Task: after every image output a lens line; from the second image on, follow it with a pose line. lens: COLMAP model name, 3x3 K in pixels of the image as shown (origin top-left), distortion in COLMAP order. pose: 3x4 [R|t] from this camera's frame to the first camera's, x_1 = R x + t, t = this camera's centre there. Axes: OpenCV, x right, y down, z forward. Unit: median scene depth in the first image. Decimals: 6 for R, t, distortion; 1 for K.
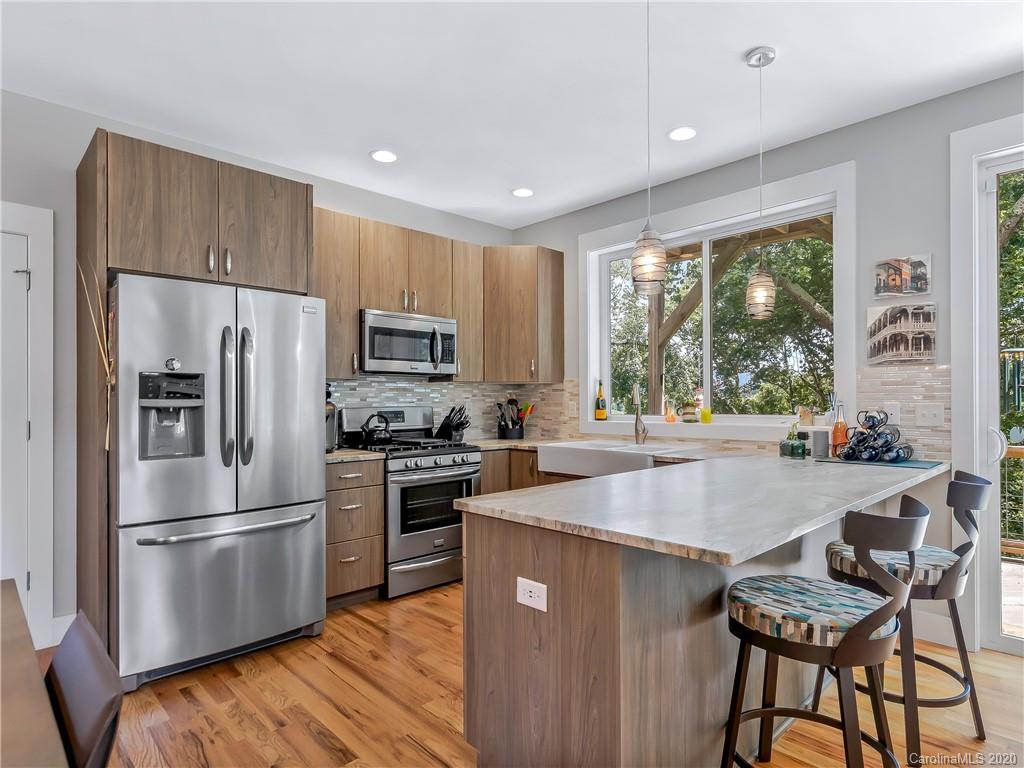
lens RADIAL K [[584.8, 0, 518.6], [0, 584.8, 399.6], [0, 0, 1]] dist [0.007016, 0.003774]
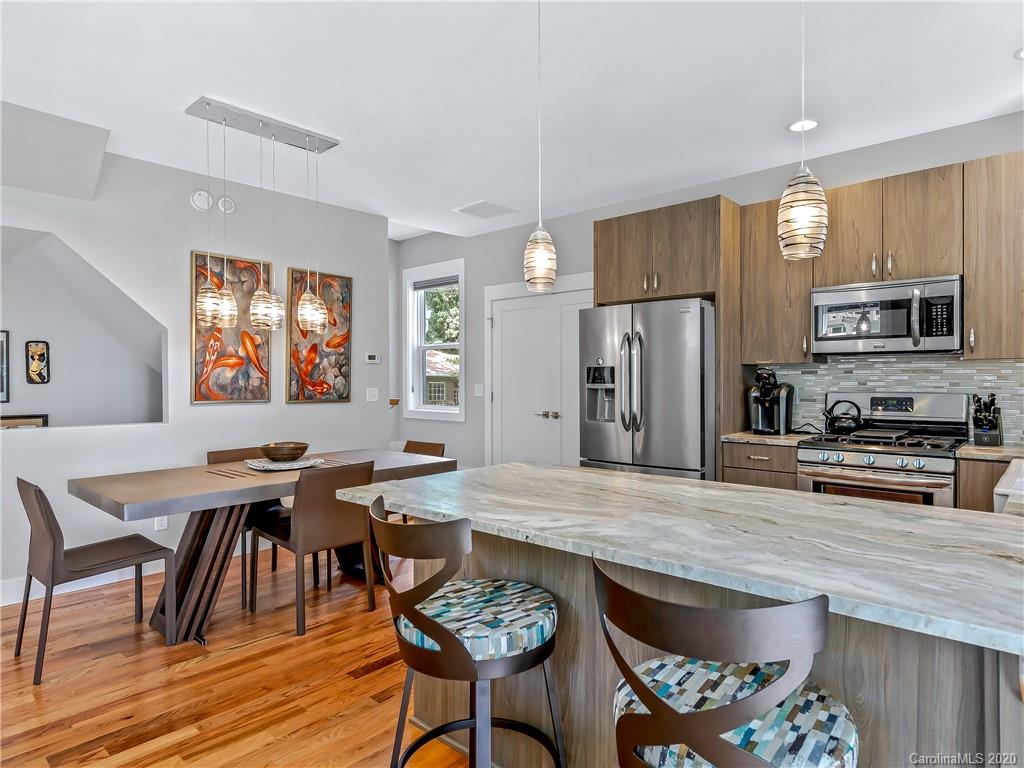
lens RADIAL K [[584.8, 0, 519.8], [0, 584.8, 392.7], [0, 0, 1]] dist [0.007016, 0.003774]
pose [[0.083268, 0.031228, -0.996038, 0.786562], [0.005126, 0.999482, 0.031764, -0.022311], [0.996514, -0.007751, 0.083065, 0.539526]]
